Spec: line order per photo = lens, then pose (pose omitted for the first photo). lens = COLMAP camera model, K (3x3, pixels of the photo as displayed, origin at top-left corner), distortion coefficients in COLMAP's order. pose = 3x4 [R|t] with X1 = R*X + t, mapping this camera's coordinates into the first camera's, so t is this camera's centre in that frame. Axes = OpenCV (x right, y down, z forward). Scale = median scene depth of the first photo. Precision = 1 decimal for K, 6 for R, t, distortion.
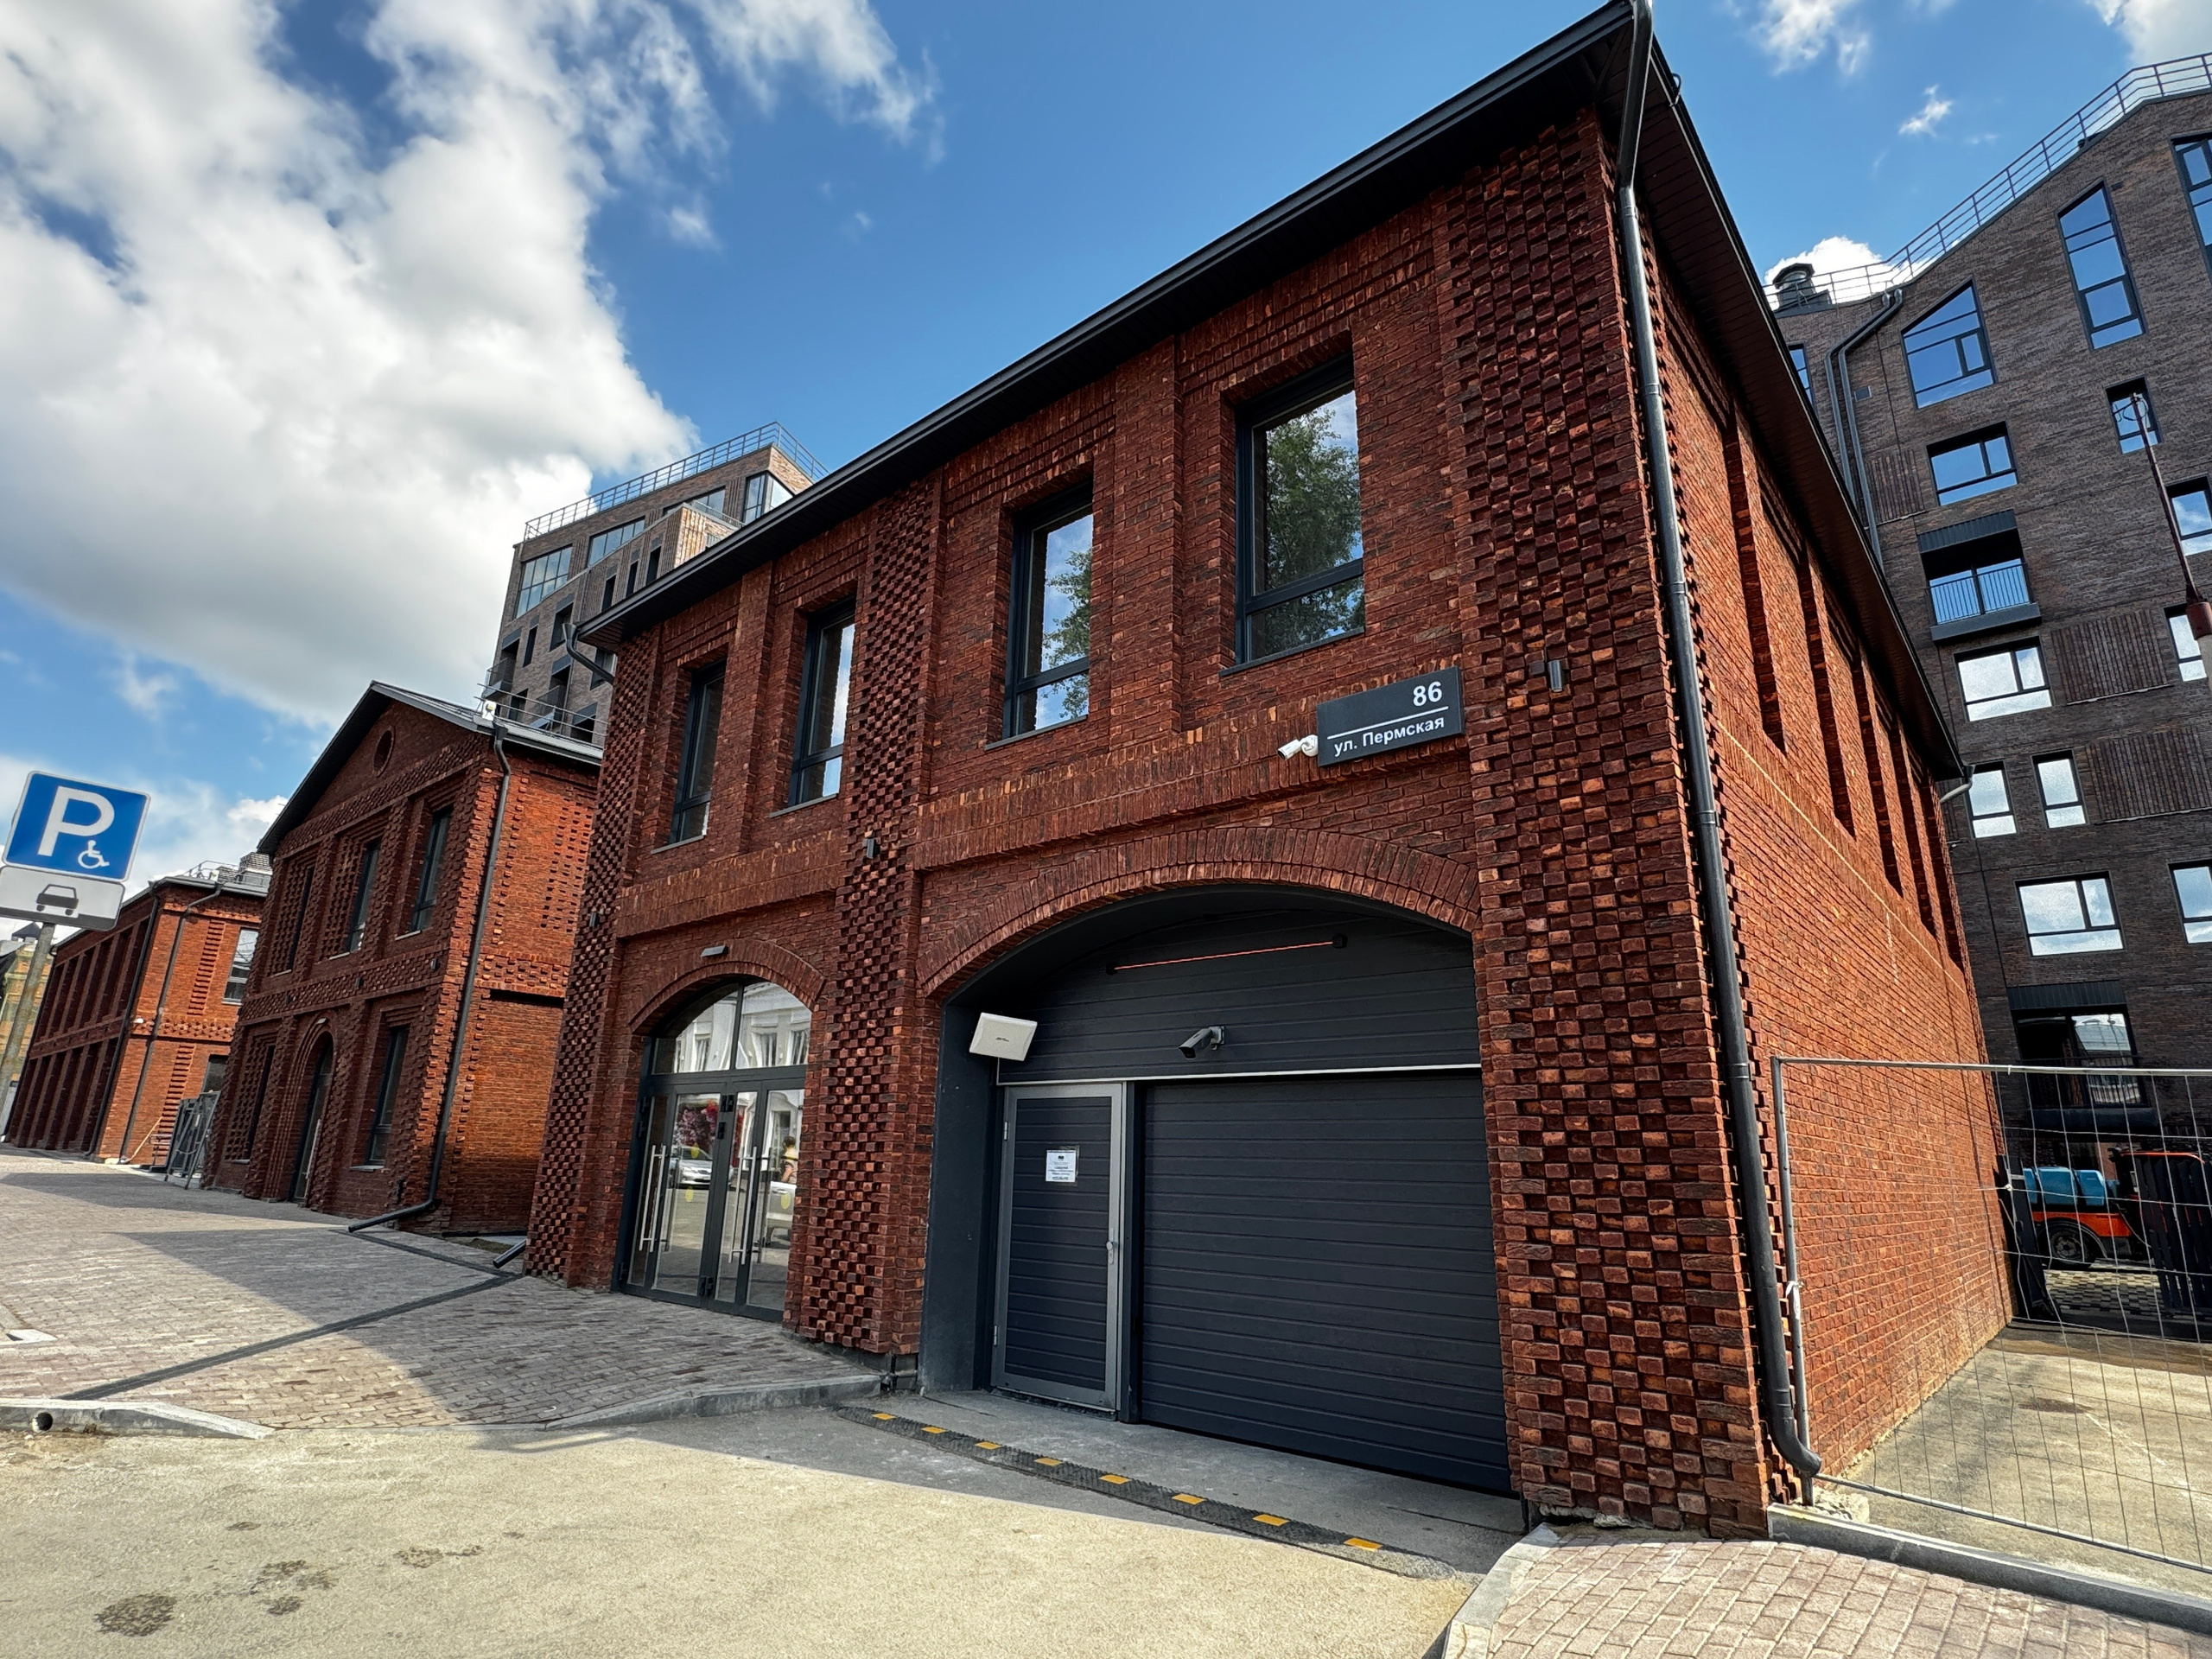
lens RADIAL K [[1147.9, 0, 1105.1], [0, 1147.9, 829.7], [0, 0, 1]] dist [-0.006663, 0.000017]
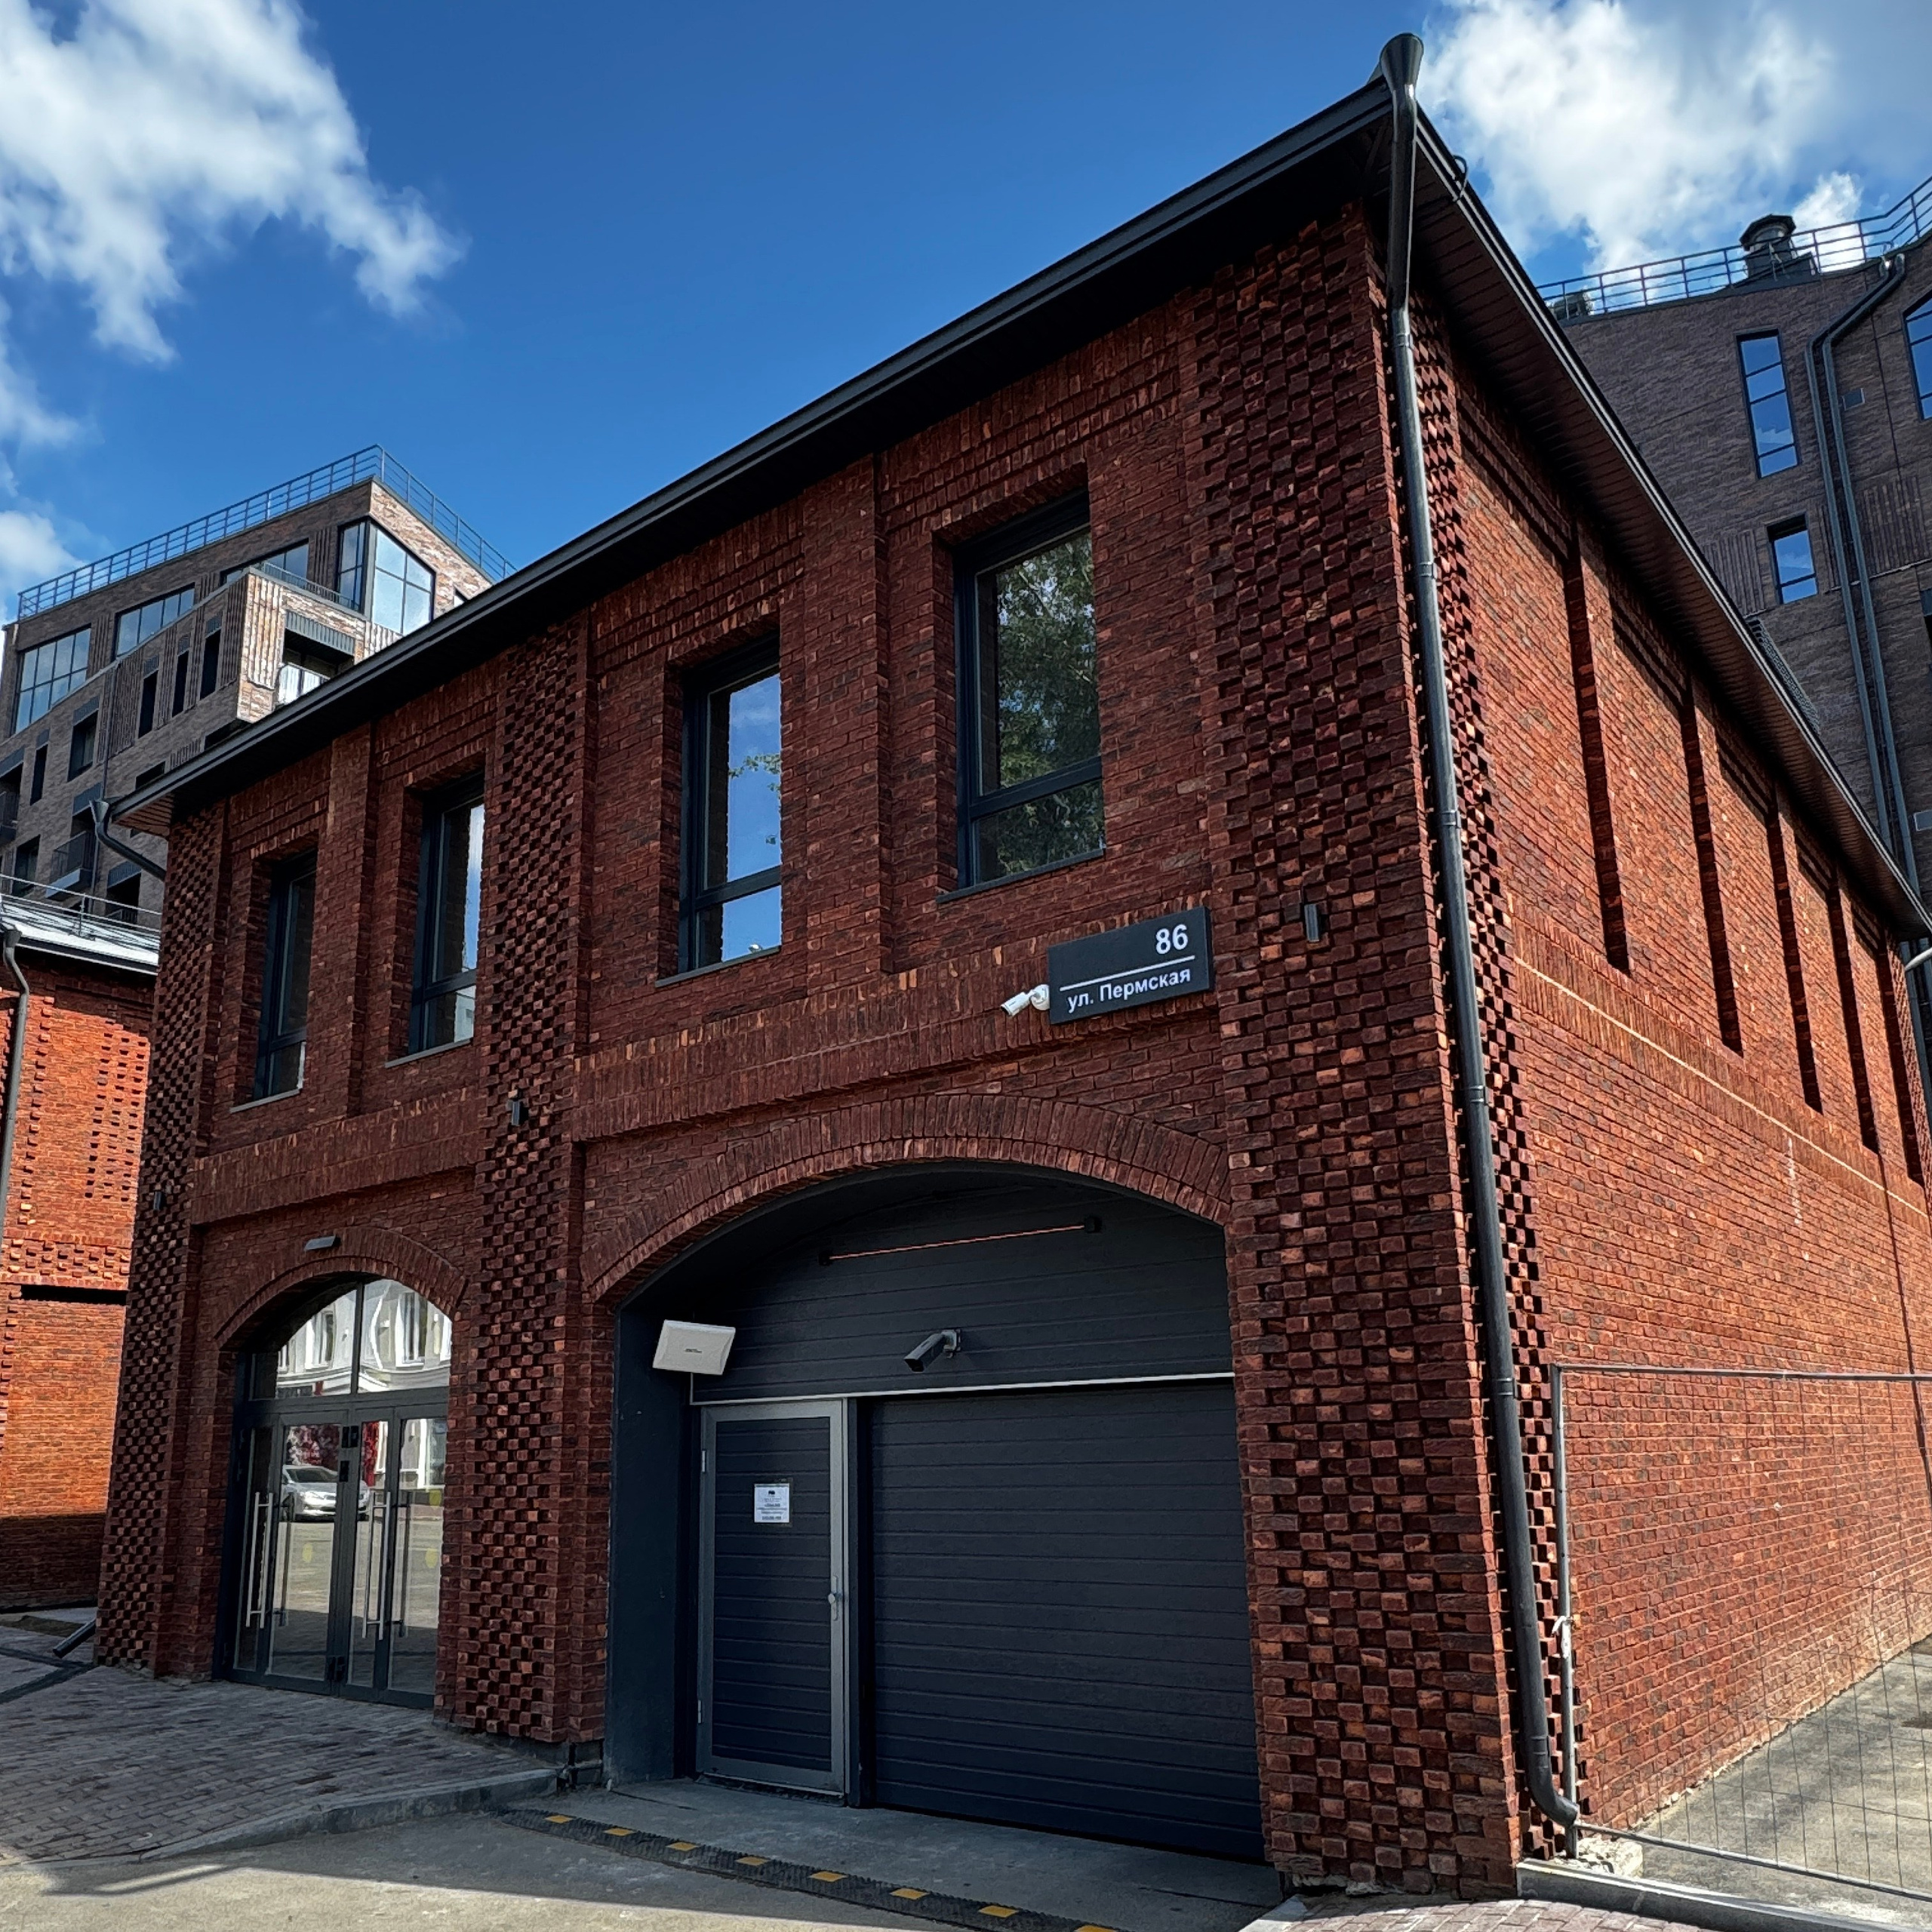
lens RADIAL K [[1589.2, 0, 974.0], [0, 1589.2, 1088.2], [0, 0, 1]] dist [-0.007574, 0.000059]
pose [[0.997627, -0.036454, 0.058409, 0.053955], [0.032780, 0.997496, 0.062674, -0.070708], [-0.060548, -0.060610, 0.996323, -0.117644]]
